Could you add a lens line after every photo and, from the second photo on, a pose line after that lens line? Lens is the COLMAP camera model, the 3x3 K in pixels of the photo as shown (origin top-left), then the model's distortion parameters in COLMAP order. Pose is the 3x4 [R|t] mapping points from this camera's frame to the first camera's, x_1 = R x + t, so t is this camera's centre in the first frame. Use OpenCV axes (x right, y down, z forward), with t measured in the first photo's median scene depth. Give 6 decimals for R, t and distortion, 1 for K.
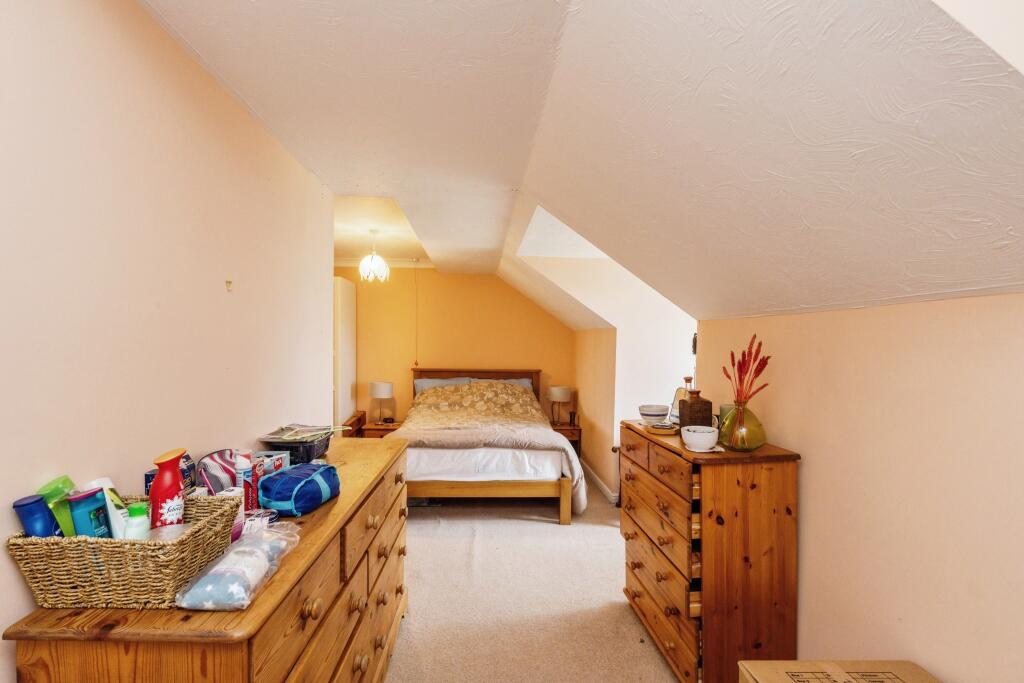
lens RADIAL K [[450.9, 0, 509.8], [0, 450.9, 344.0], [0, 0, 1]] dist [-0.011615, -0.000679]
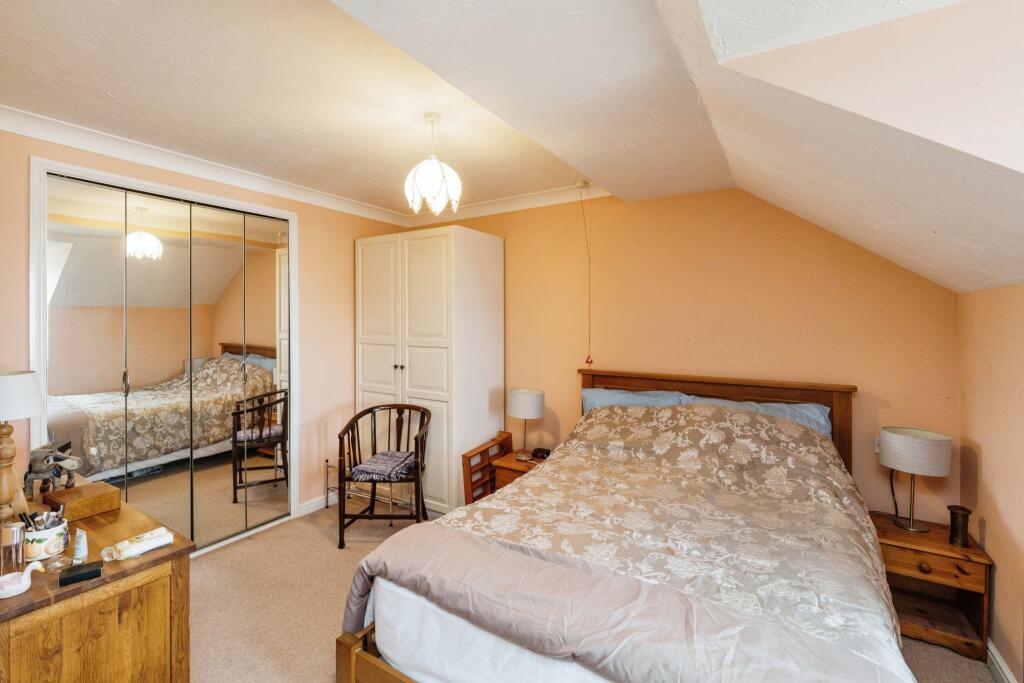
lens RADIAL K [[450.9, 0, 506.9], [0, 450.9, 327.6], [0, 0, 1]] dist [-0.011615, -0.000679]
pose [[0.800859, -0.009793, -0.598772, 0.061805], [0.011253, 0.999936, -0.001303, -0.000862], [0.598747, -0.005694, 0.800918, 0.495585]]
